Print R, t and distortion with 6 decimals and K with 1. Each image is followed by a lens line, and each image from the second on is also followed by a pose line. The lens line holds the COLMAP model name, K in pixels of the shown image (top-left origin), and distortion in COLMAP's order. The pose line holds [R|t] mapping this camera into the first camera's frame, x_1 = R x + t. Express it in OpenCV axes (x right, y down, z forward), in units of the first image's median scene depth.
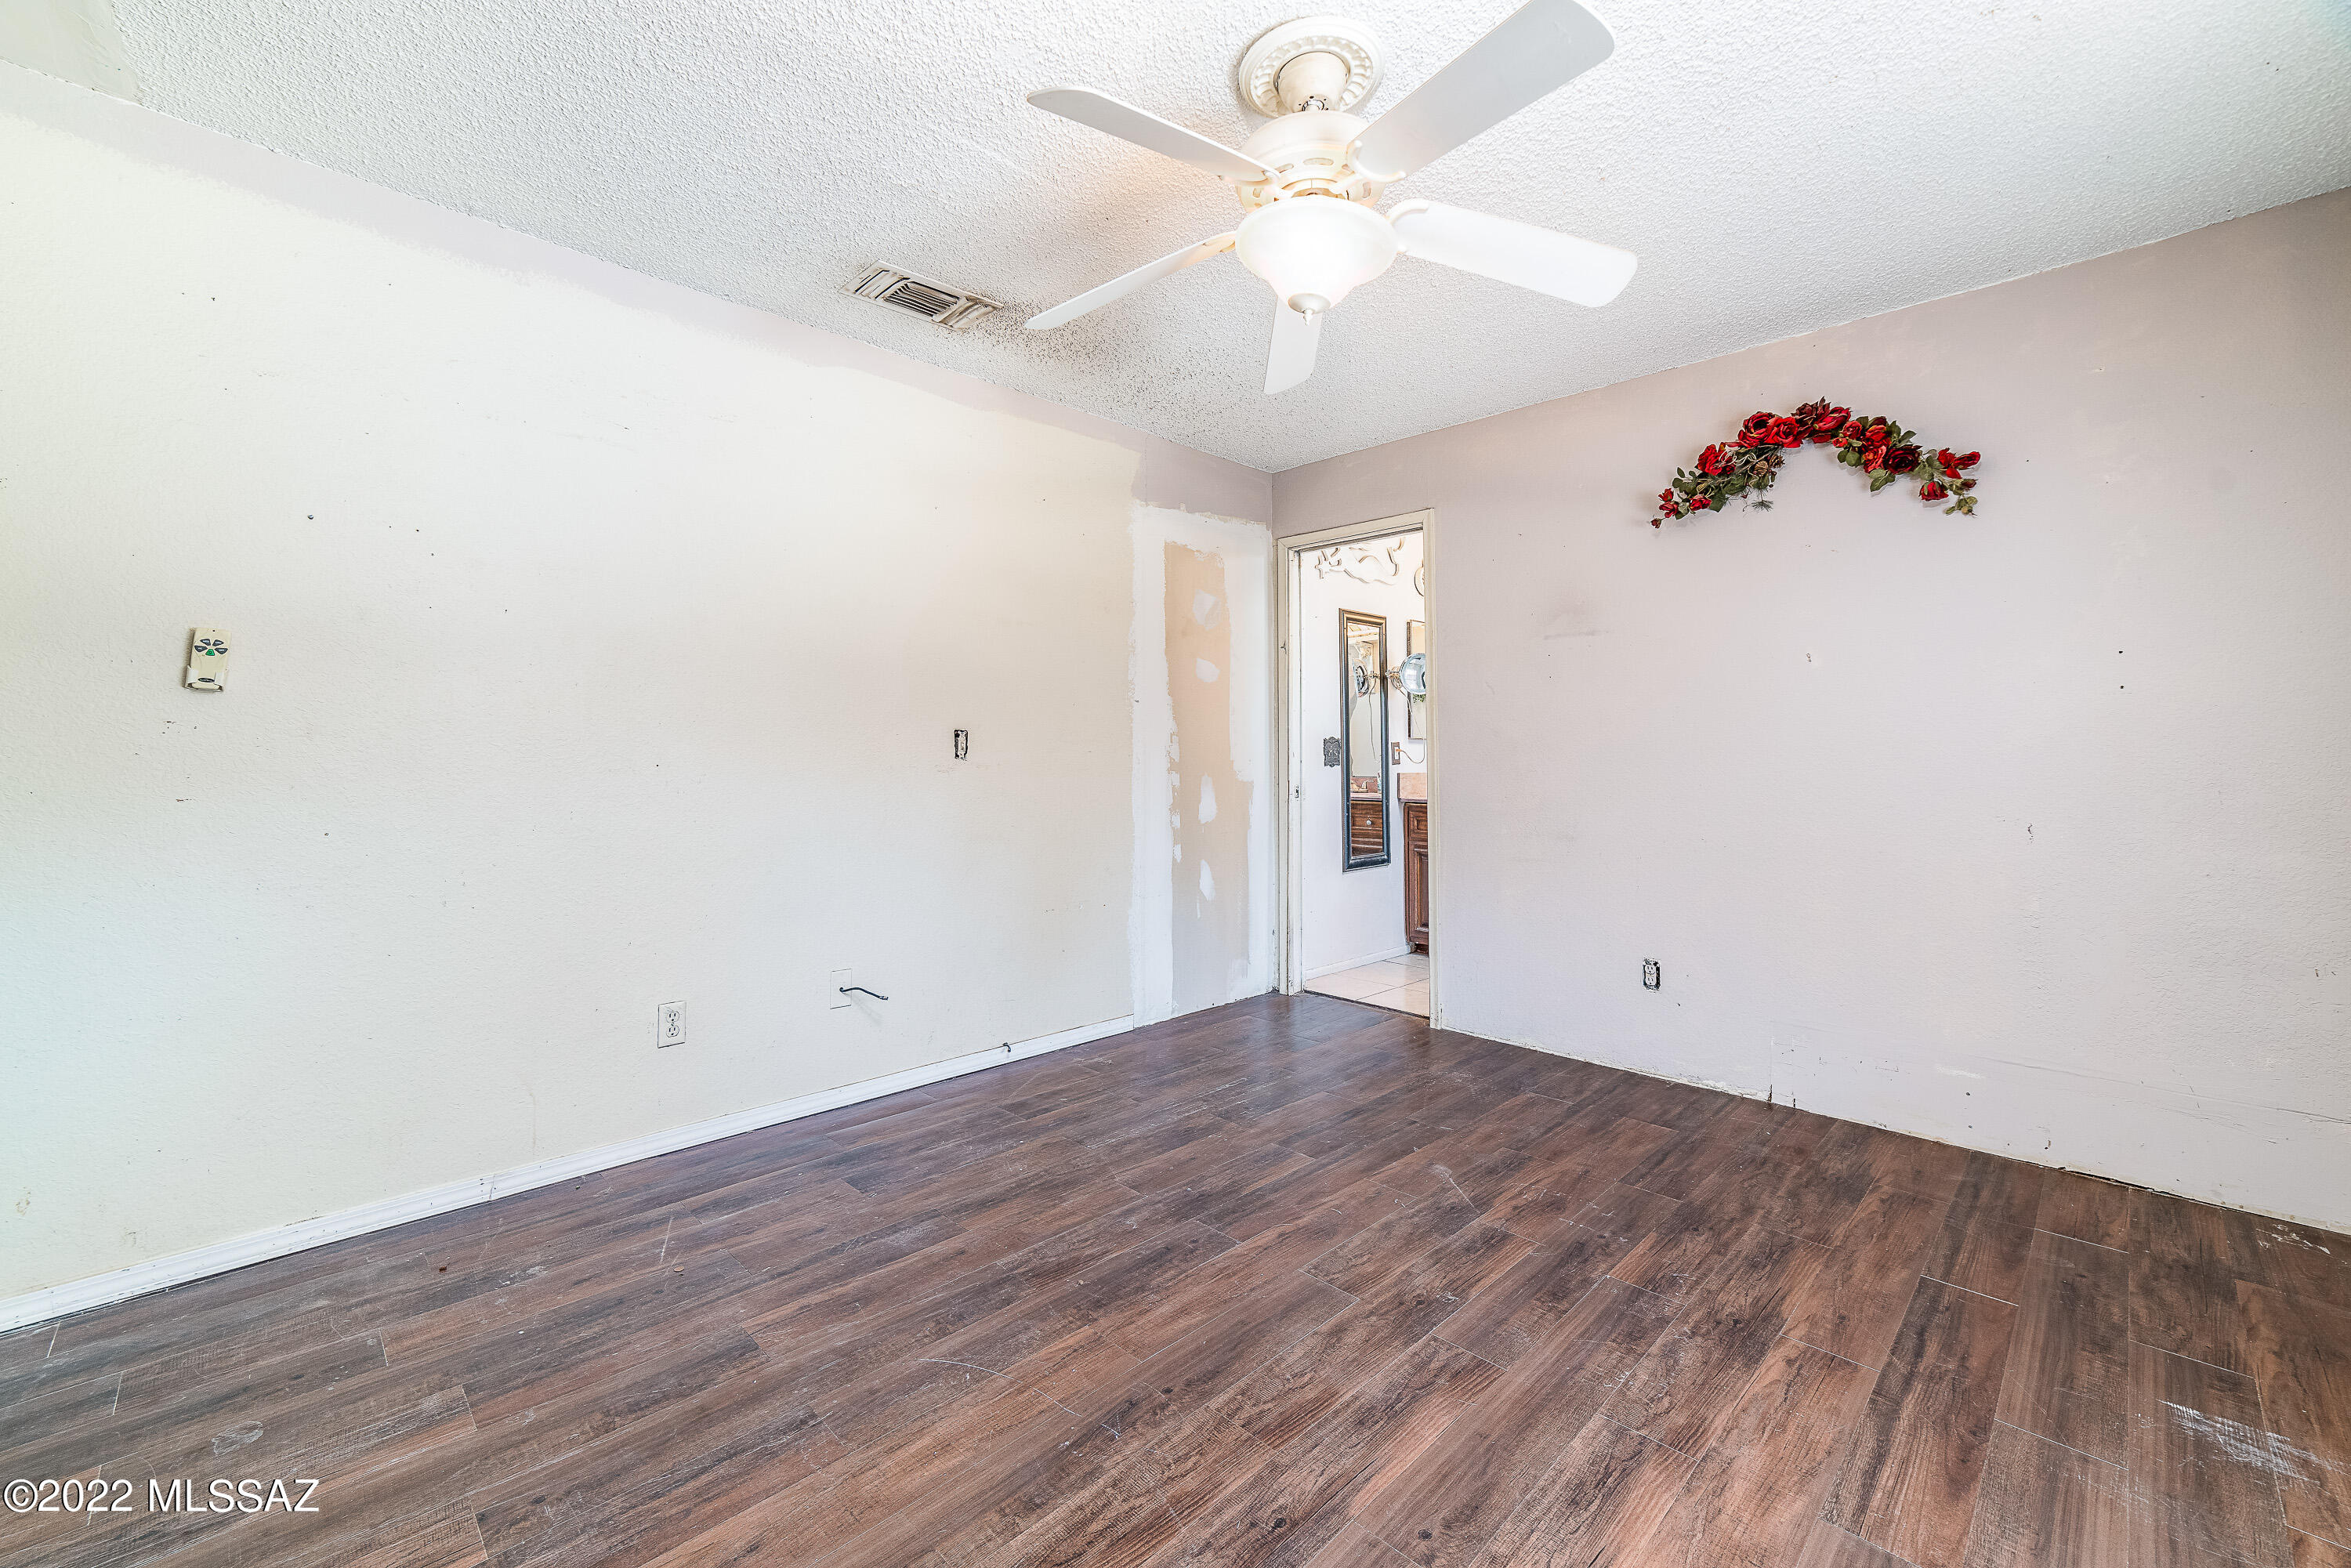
lens RADIAL K [[928.8, 0, 1163.0], [0, 928.8, 738.3], [0, 0, 1]] dist [-0.016569, 0.006323]
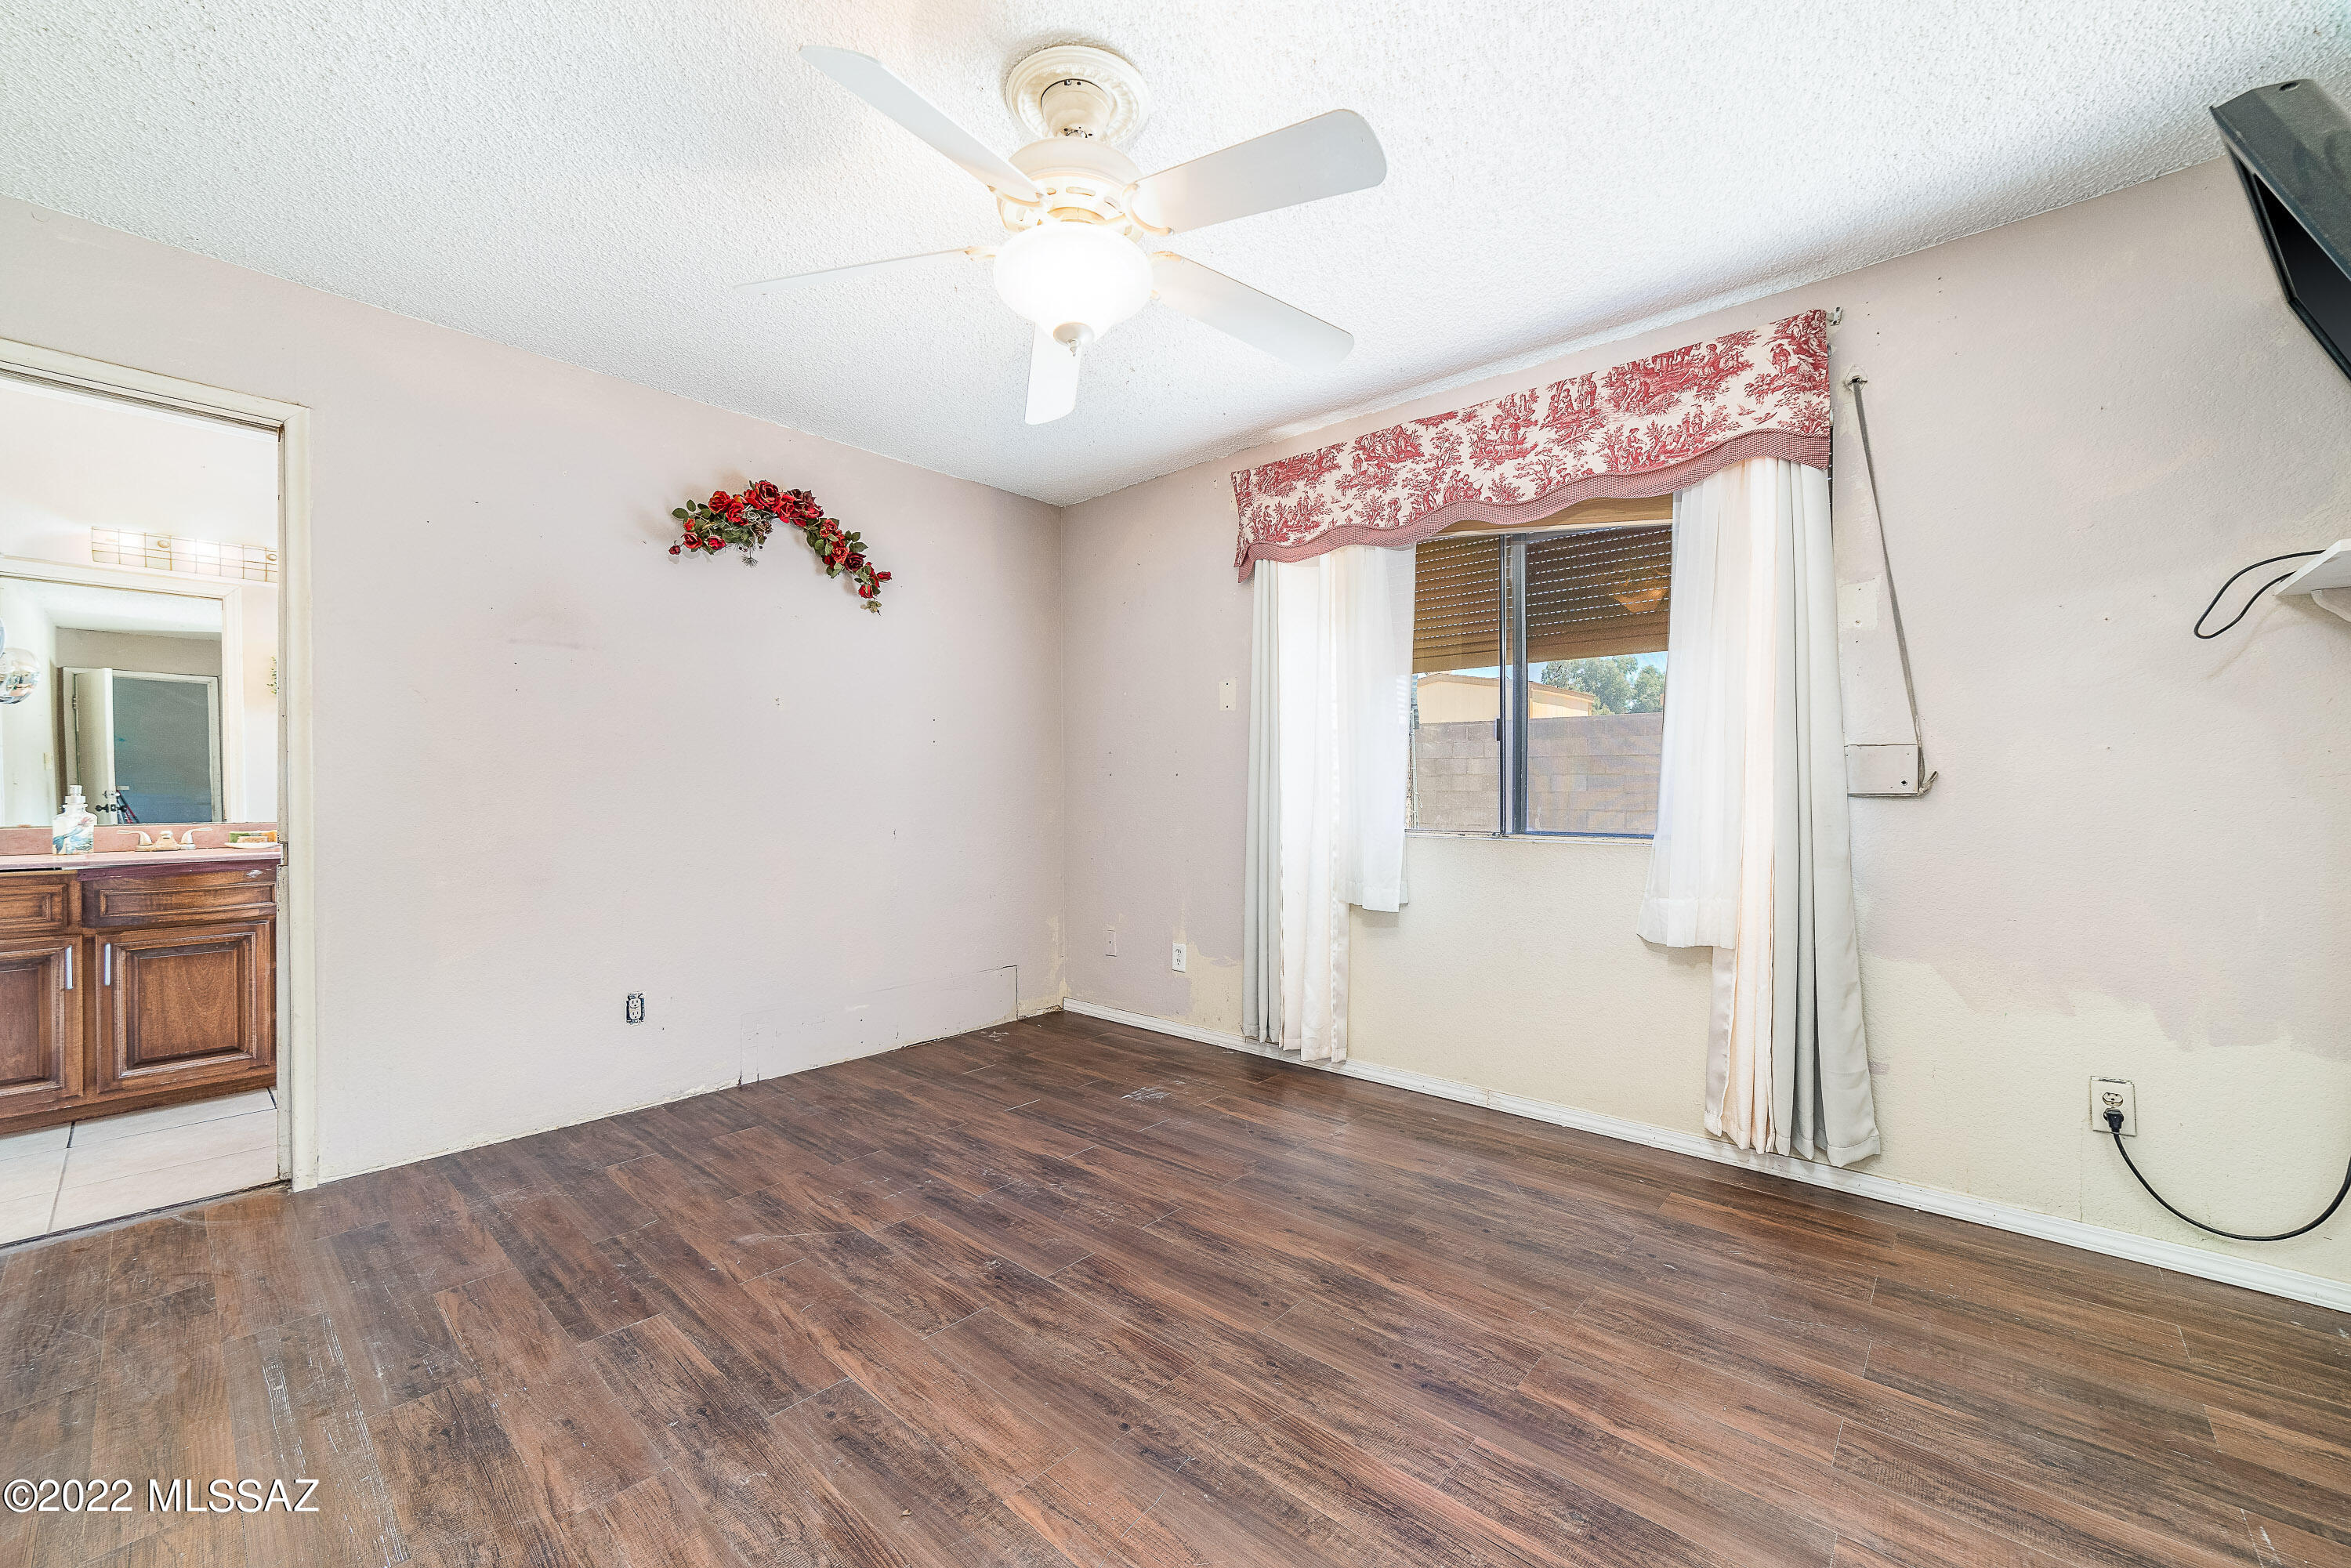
lens RADIAL K [[920.2, 0, 1177.3], [0, 920.2, 791.7], [0, 0, 1]] dist [-0.023966, 0.010522]
pose [[-0.045945, -0.010124, 0.998893, -0.791665], [-0.015943, 0.999829, 0.009400, 0.018822], [-0.998817, -0.015493, -0.046099, 0.825511]]
